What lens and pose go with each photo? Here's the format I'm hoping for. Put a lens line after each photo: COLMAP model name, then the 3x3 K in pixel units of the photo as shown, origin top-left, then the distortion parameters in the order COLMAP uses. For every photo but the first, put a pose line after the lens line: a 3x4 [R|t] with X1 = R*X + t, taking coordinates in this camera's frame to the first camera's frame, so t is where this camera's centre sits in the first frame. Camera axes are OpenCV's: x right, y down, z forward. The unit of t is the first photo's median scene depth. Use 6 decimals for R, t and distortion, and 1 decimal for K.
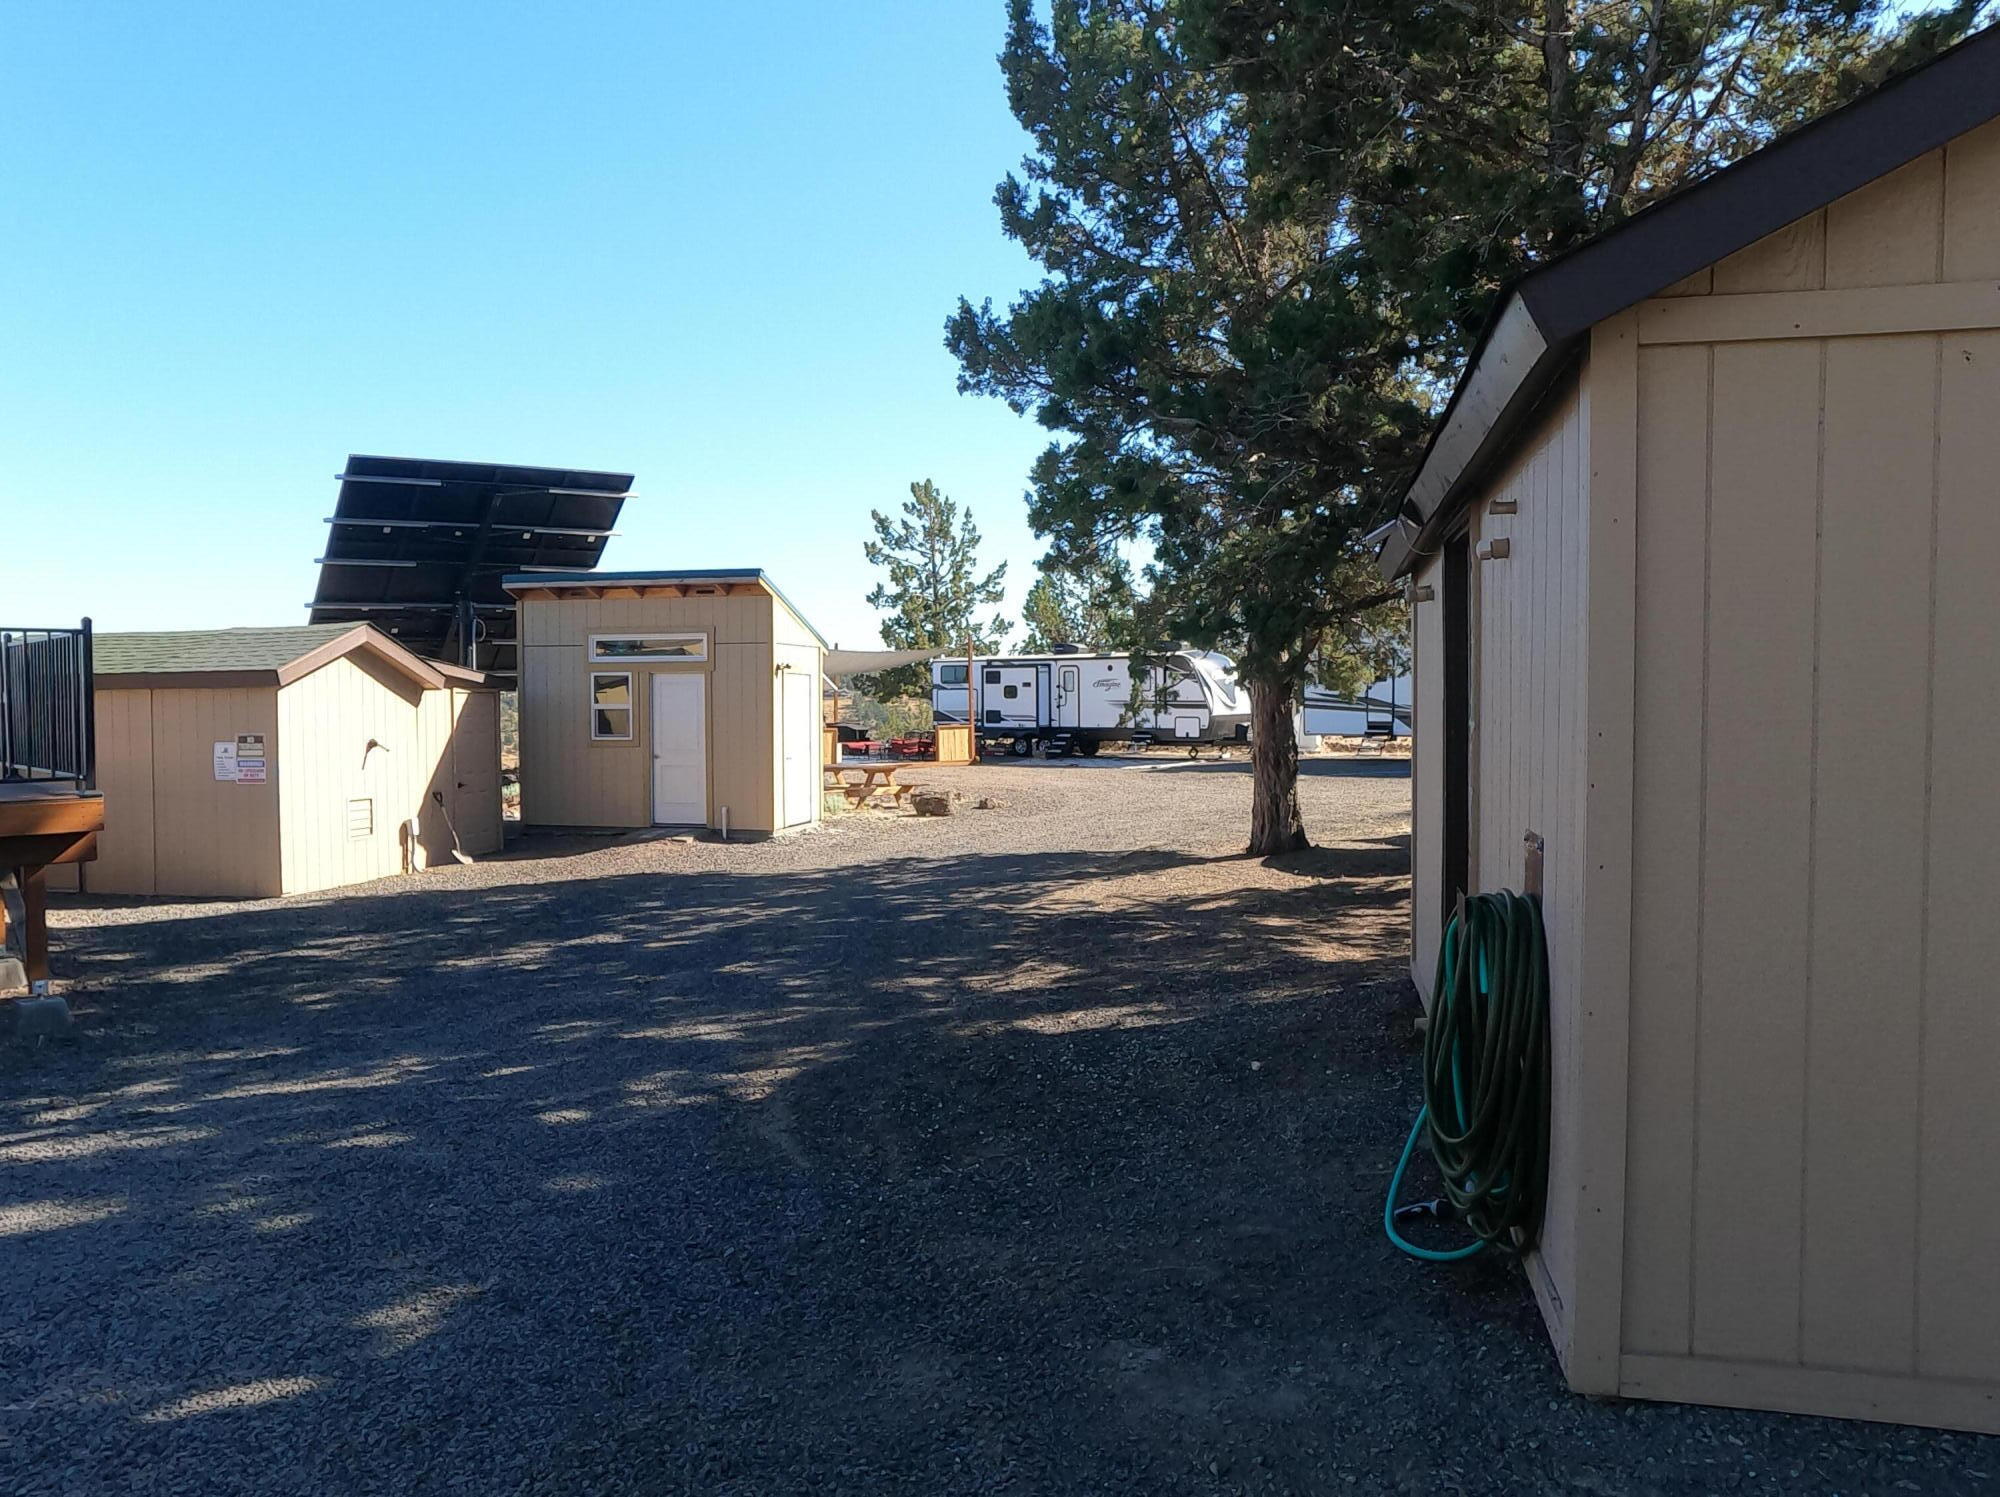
lens RADIAL K [[1453.8, 0, 1000.0], [0, 1453.8, 748.5], [0, 0, 1]] dist [-0.084778, 0.100804]
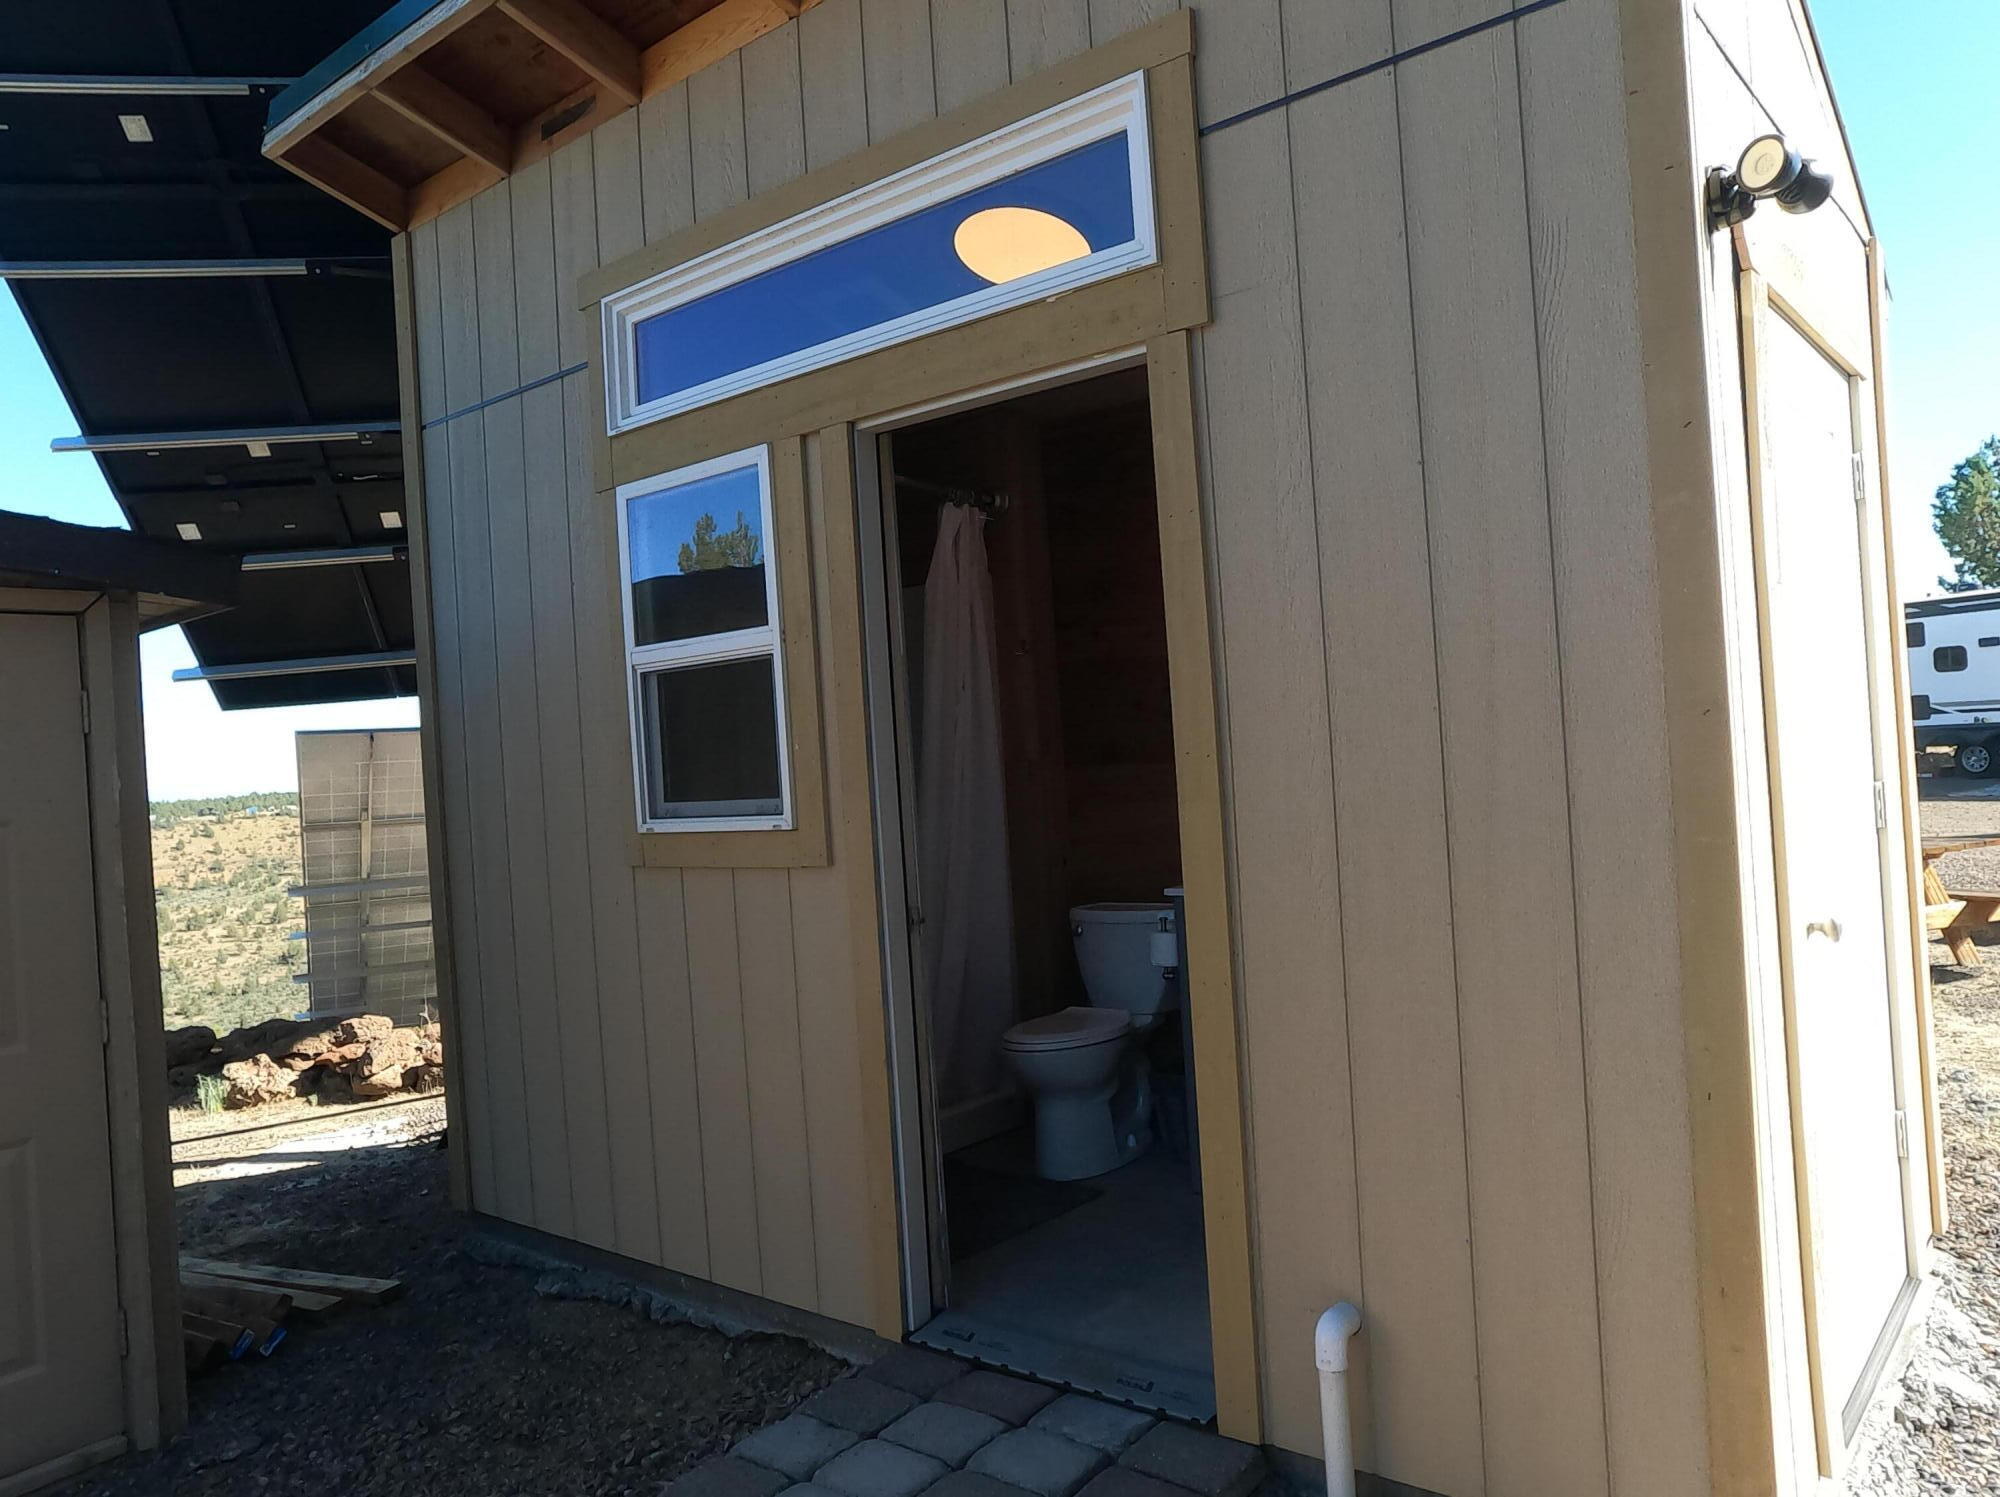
lens RADIAL K [[1453.8, 0, 1000.0], [0, 1453.8, 748.5], [0, 0, 1]] dist [-0.084778, 0.100804]
pose [[0.888672, -0.057519, -0.454921, -0.067036], [0.046449, 0.998290, -0.035485, -0.003686], [0.456185, 0.010404, 0.889824, 0.375934]]
